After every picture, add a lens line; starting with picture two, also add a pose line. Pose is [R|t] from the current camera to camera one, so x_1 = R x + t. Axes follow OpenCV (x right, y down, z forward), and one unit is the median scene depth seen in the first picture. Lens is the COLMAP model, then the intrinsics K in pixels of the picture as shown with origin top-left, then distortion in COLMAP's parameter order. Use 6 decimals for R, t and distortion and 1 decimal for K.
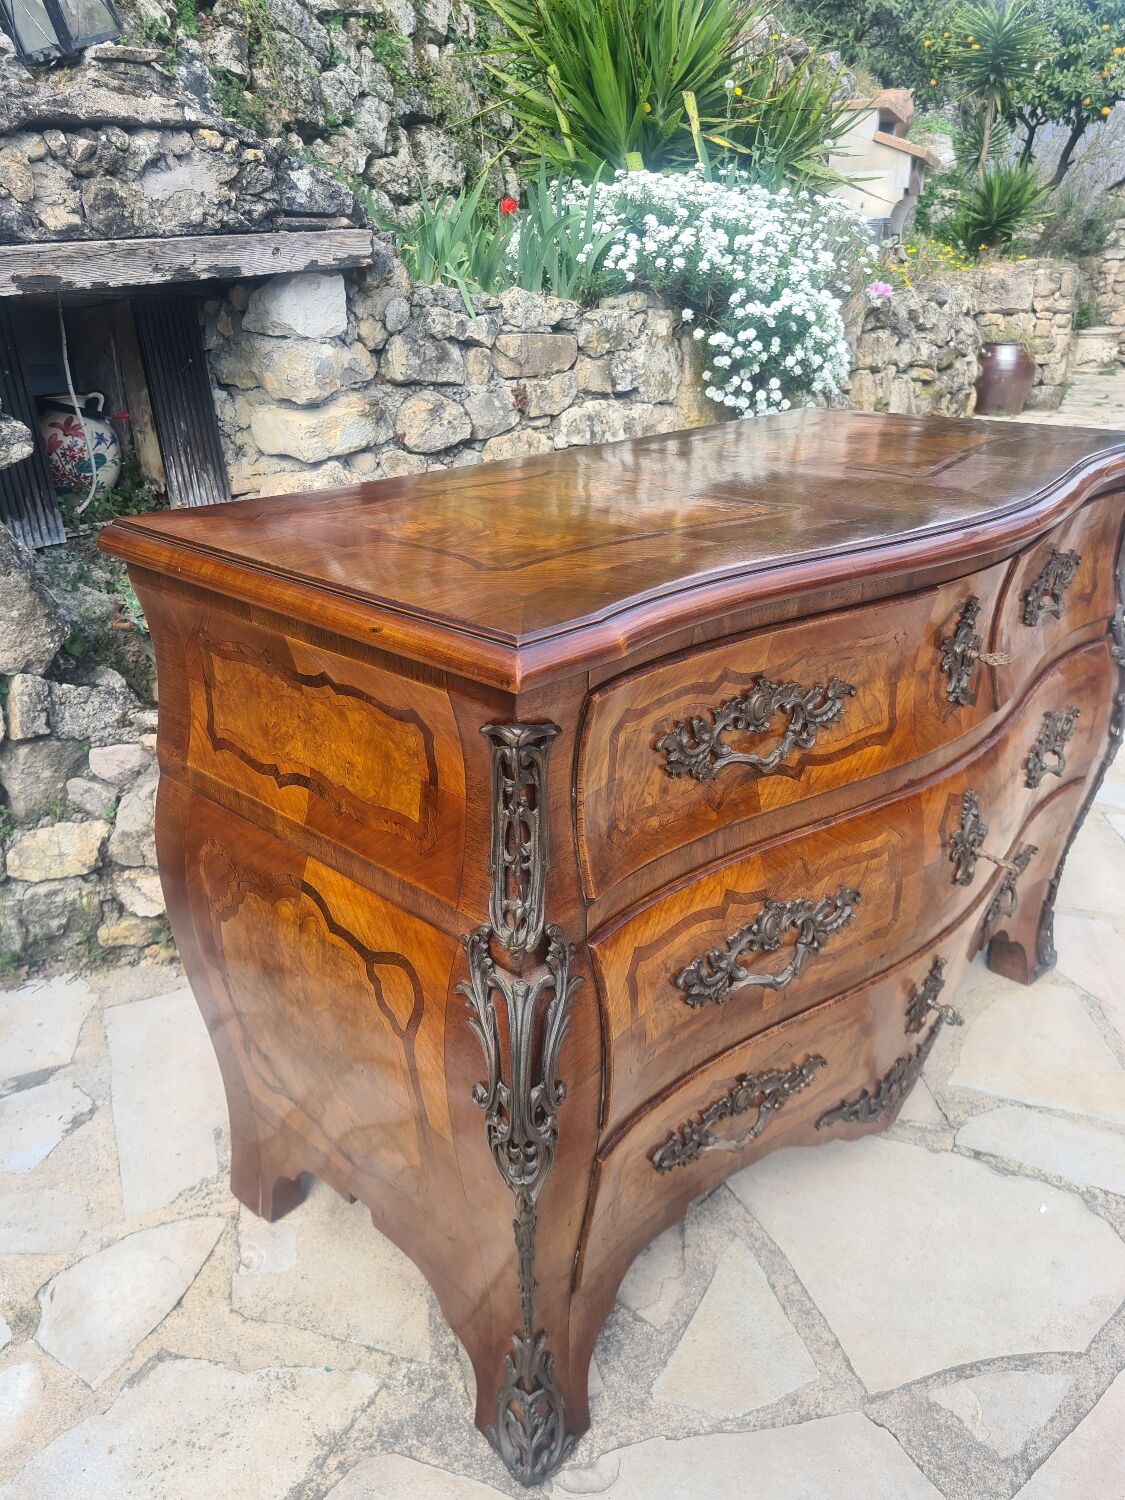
lens RADIAL K [[1127.2, 0, 550.0], [0, 1127.2, 738.9], [0, 0, 1]] dist [0.064148, -0.061927]
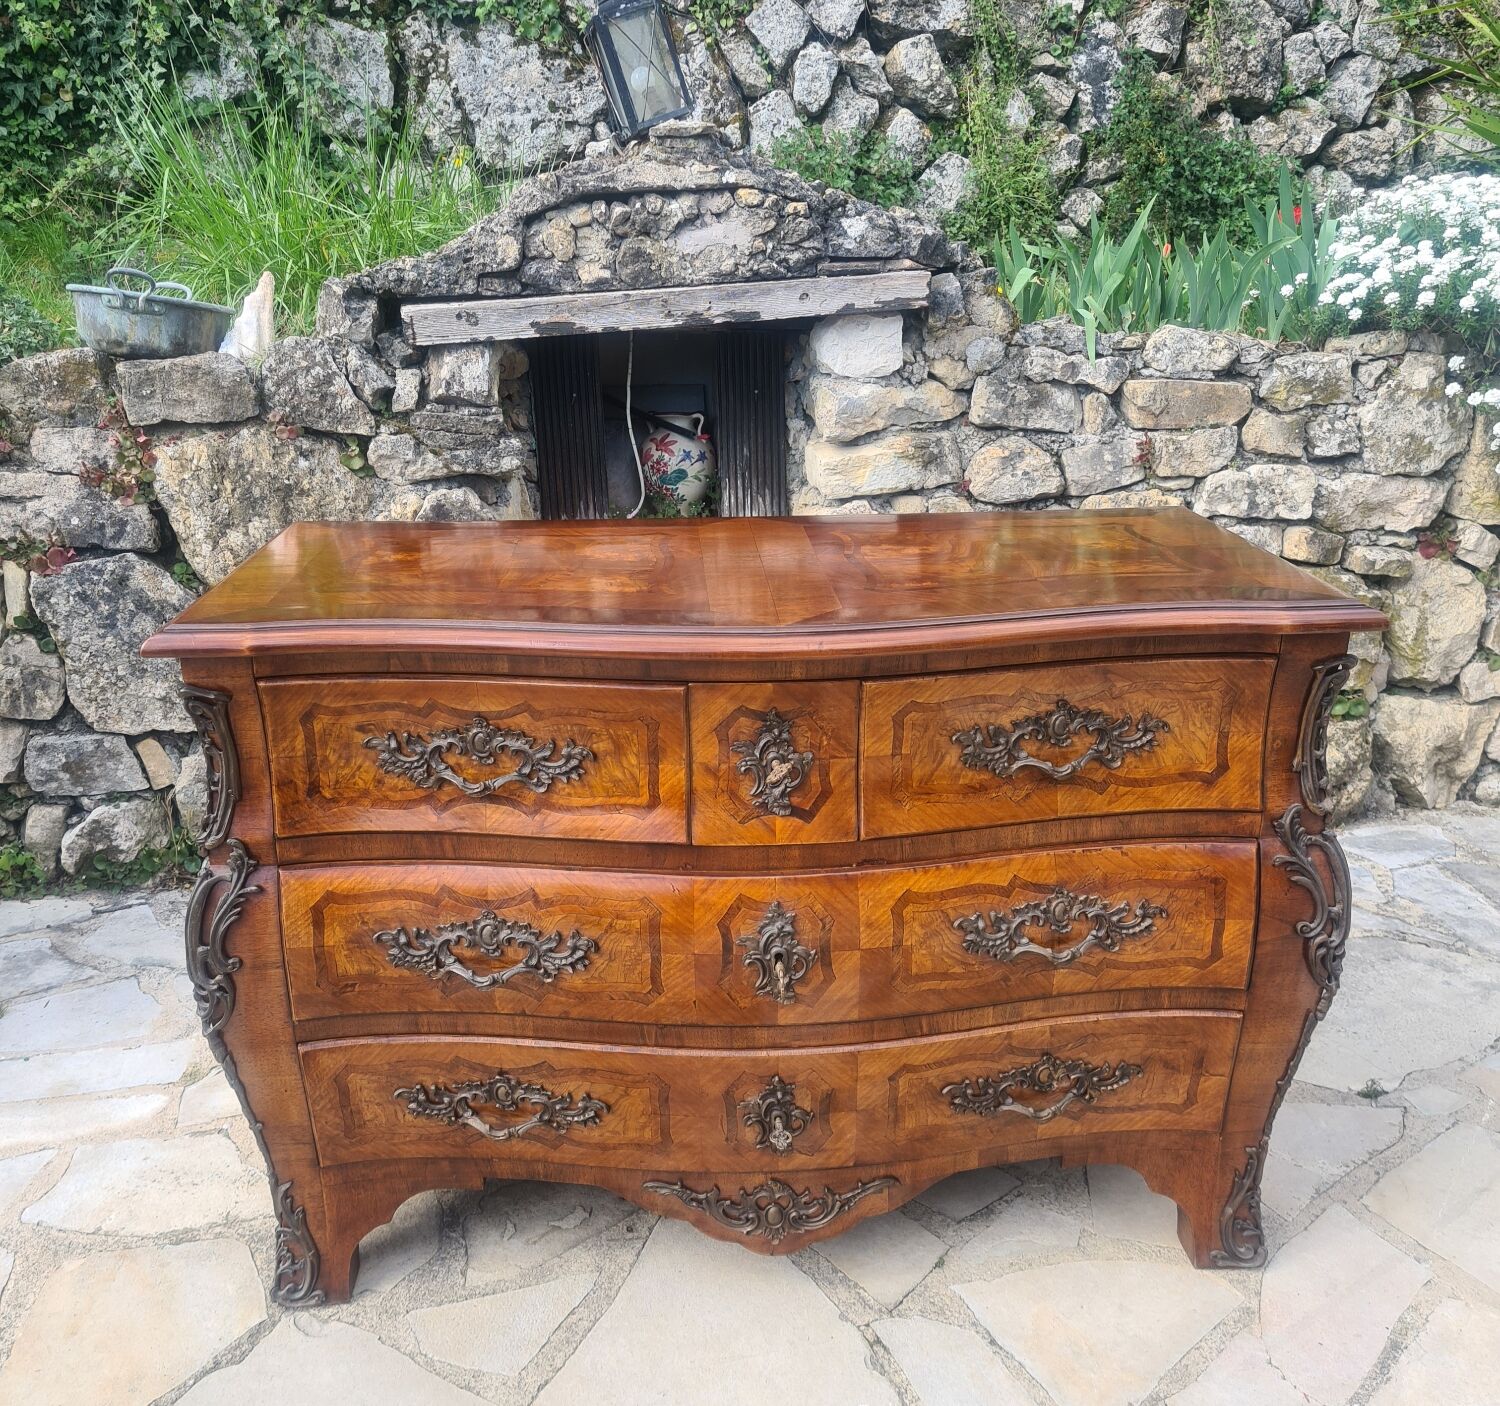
lens RADIAL K [[1501.8, 0, 737.5], [0, 1501.8, 754.3], [0, 0, 1]] dist [0.041320, 0.000000]
pose [[0.733483, 0.227732, -0.640423, 0.669562], [-0.259035, 0.964753, 0.046388, -0.075490], [0.628414, 0.131867, 0.766621, -0.024797]]
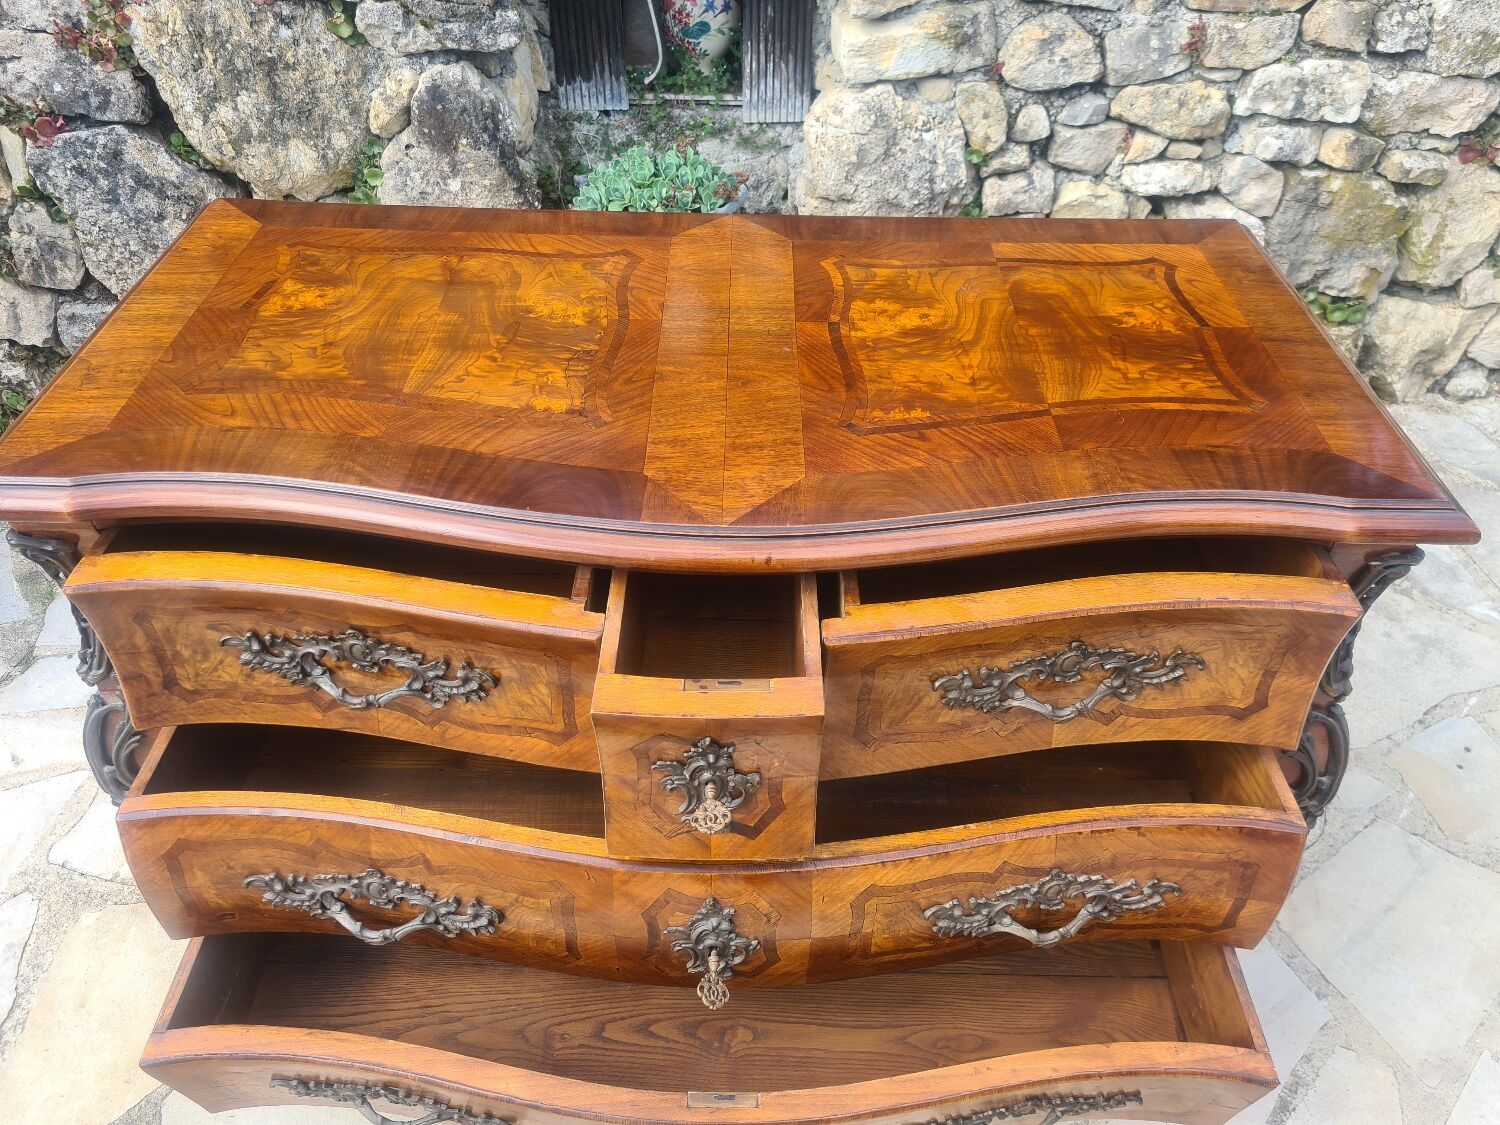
lens RADIAL K [[1127.2, 0, 755.5], [0, 1127.2, 567.1], [0, 0, 1]] dist [0.064148, -0.061927]
pose [[0.698570, 0.485317, -0.525802, 0.456639], [-0.299604, 0.865701, 0.400997, -0.272037], [0.649798, -0.122592, 0.750156, 0.210444]]
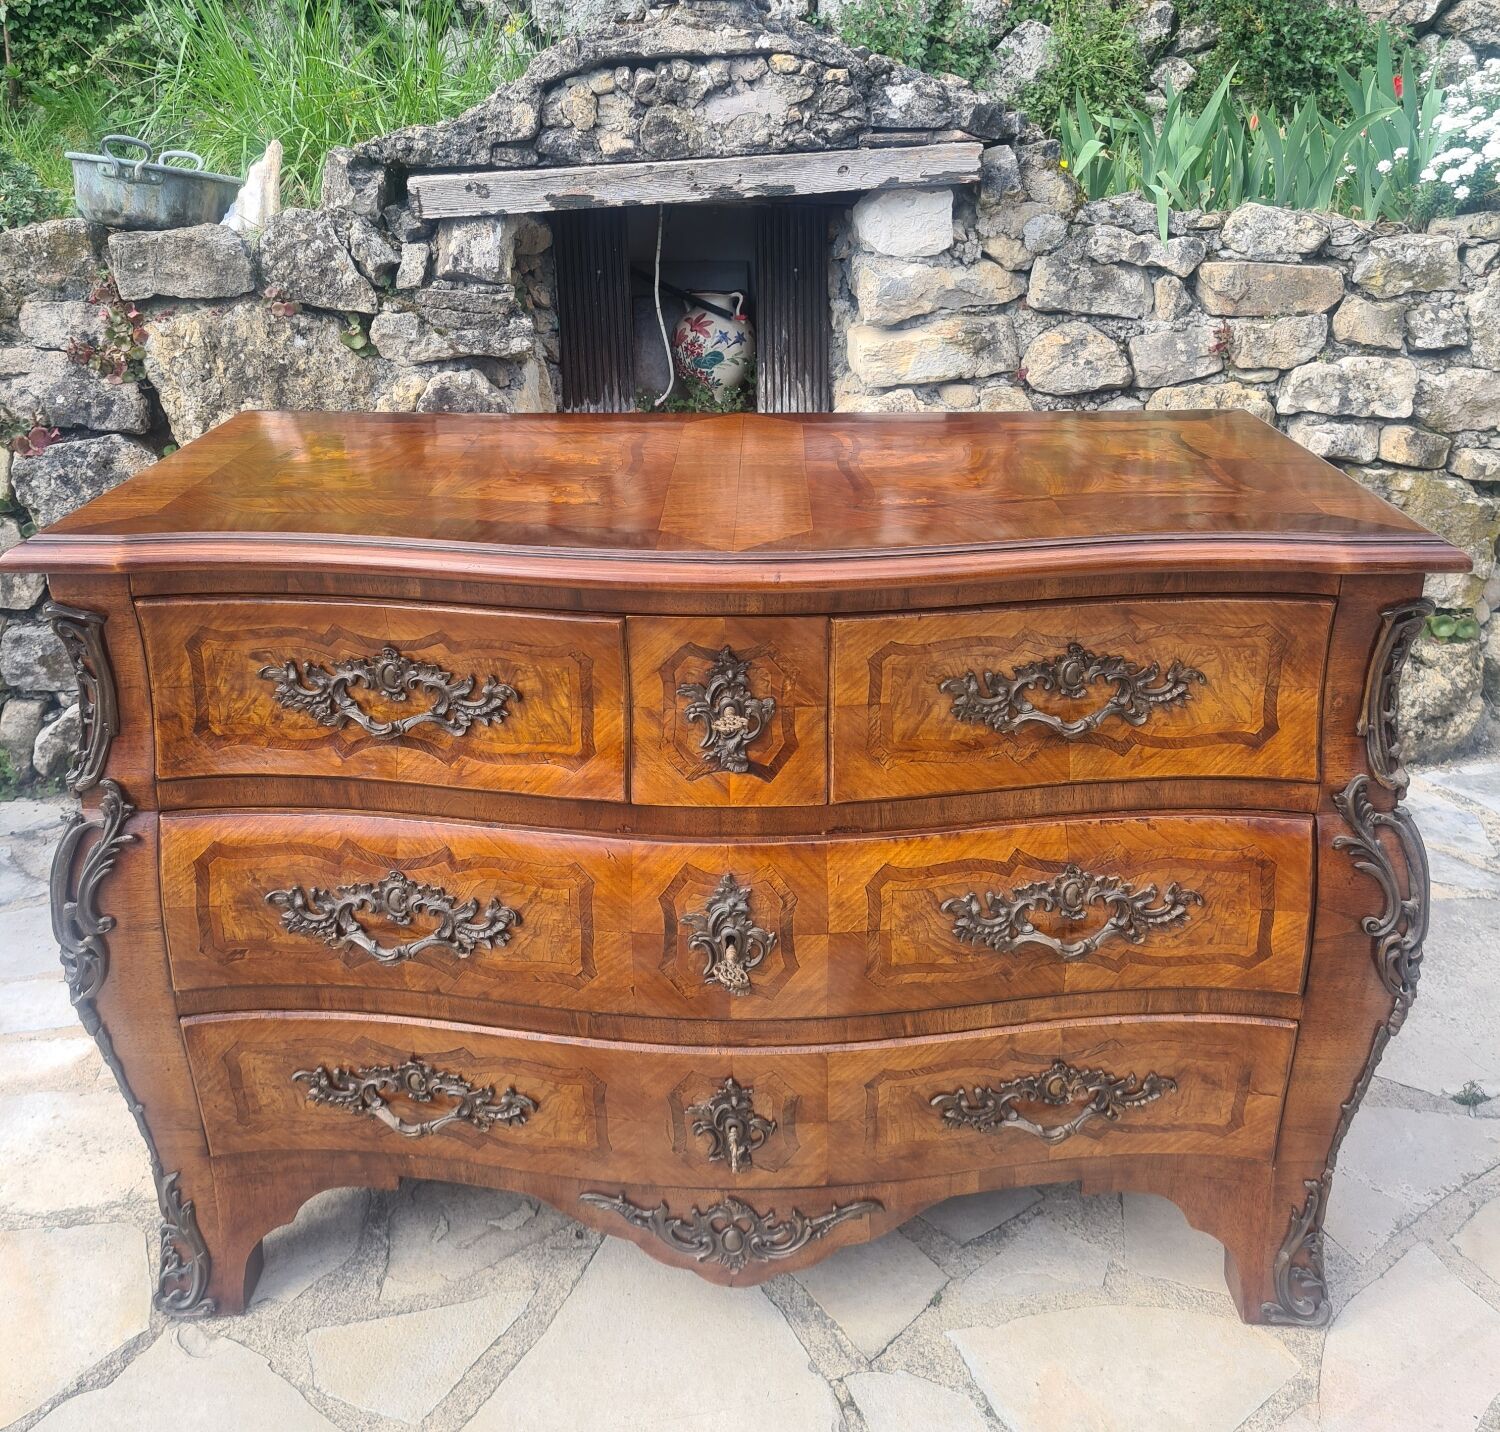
lens RADIAL K [[1529.7, 0, 744.3], [0, 1529.7, 553.1], [0, 0, 1]] dist [0.044566, 0.000000]
pose [[0.686308, 0.212041, -0.695716, 0.645764], [-0.280327, 0.959772, 0.015983, -0.117594], [0.671117, 0.184058, 0.718140, 0.088622]]
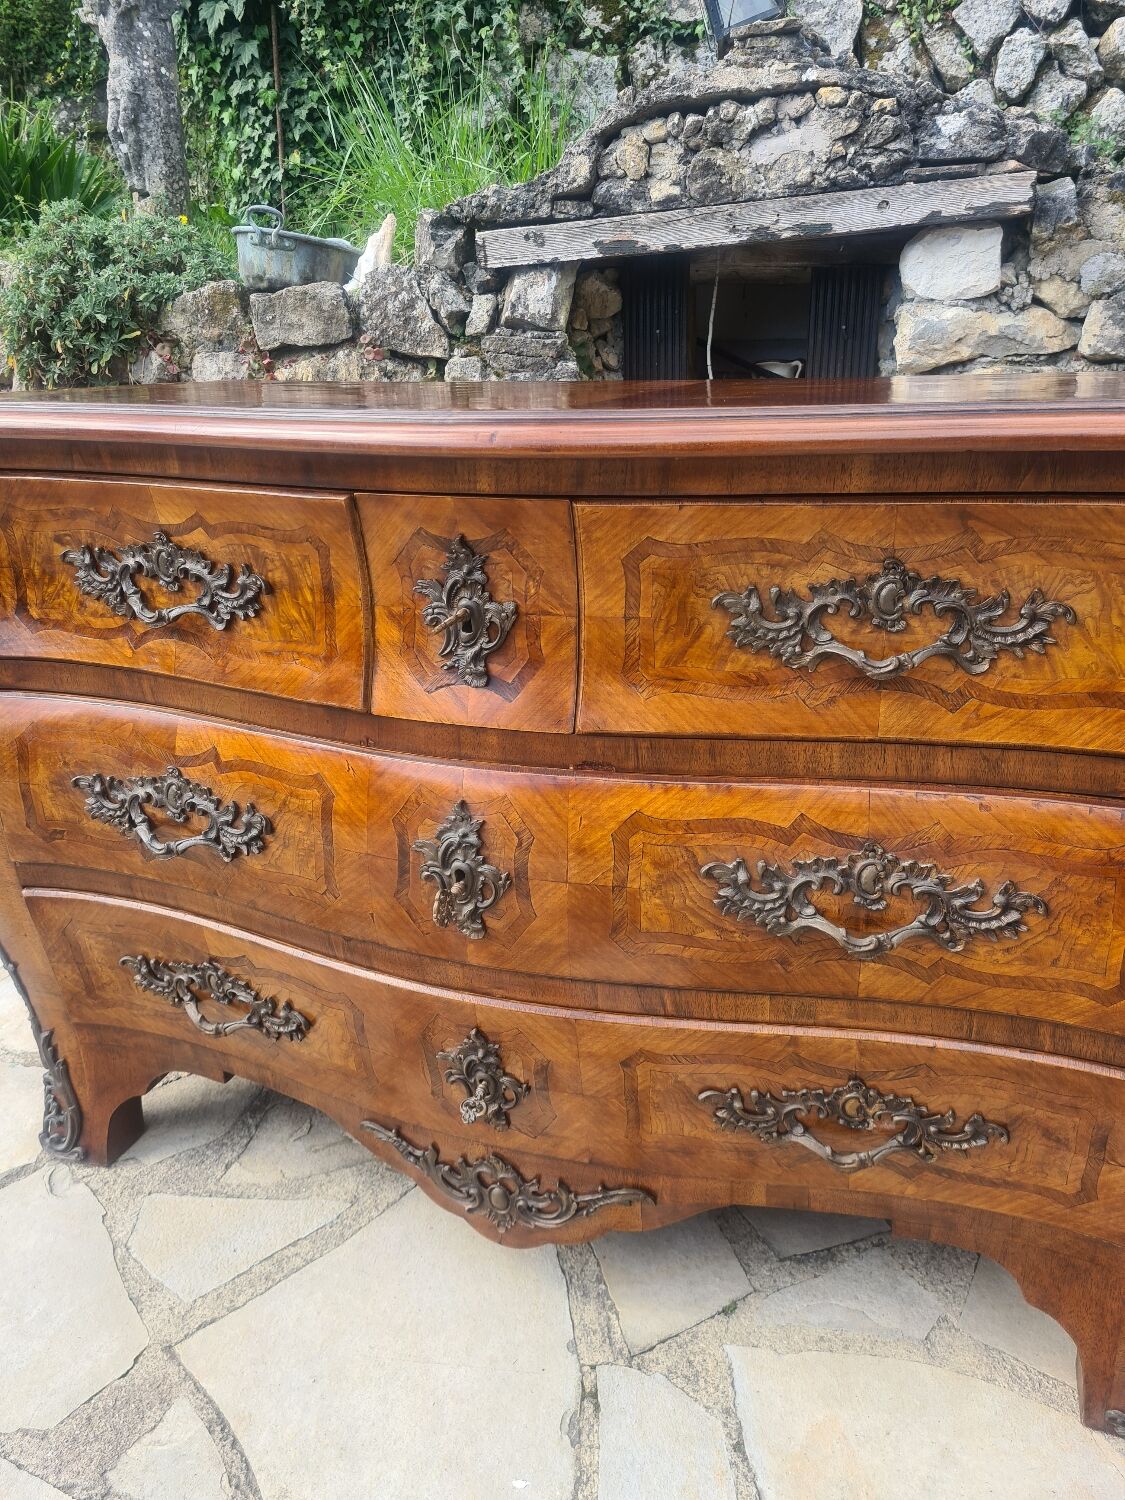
lens RADIAL K [[1127.2, 0, 560.4], [0, 1127.2, 749.4], [0, 0, 1]] dist [0.064148, -0.061927]
pose [[0.418075, 0.307851, -0.854658, 0.591770], [-0.334587, 0.926869, 0.170191, -0.077508], [0.844550, 0.214804, 0.490504, 0.396723]]
